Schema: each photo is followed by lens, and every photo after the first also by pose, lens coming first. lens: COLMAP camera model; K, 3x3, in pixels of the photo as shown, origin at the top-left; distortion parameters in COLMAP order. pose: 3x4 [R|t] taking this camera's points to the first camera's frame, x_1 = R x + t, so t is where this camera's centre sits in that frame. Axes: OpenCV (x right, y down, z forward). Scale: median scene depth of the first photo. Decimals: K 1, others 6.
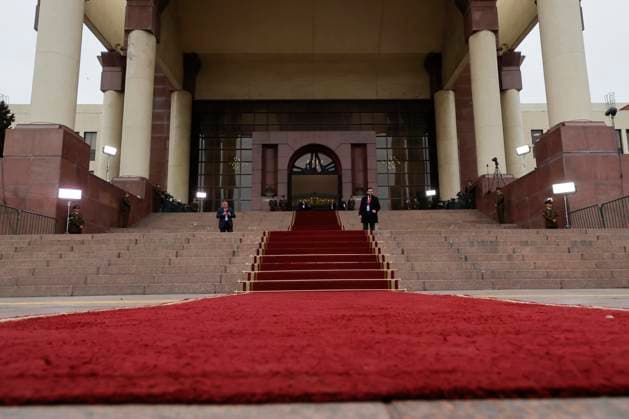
lens RADIAL K [[457.5, 0, 317.1], [0, 457.5, 219.1], [0, 0, 1]] dist [0.004524, 0.001327]
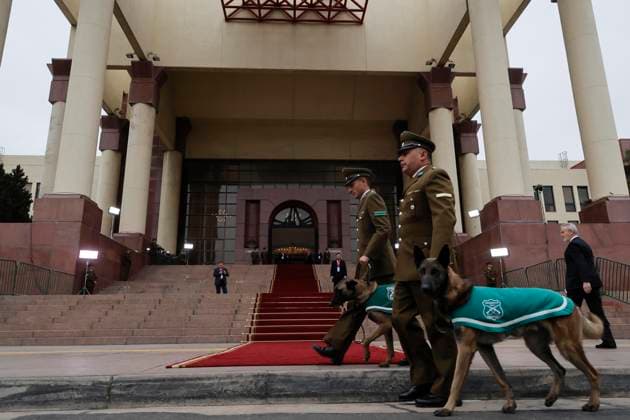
lens RADIAL K [[469.8, 0, 315.0], [0, 469.8, 210.0], [0, 0, 1]] dist [-0.006674, -0.001922]
pose [[0.998910, 0.013019, 0.044815, -0.005414], [-0.008265, 0.994472, -0.104681, -0.026366], [-0.045930, 0.104196, 0.993496, -0.135767]]
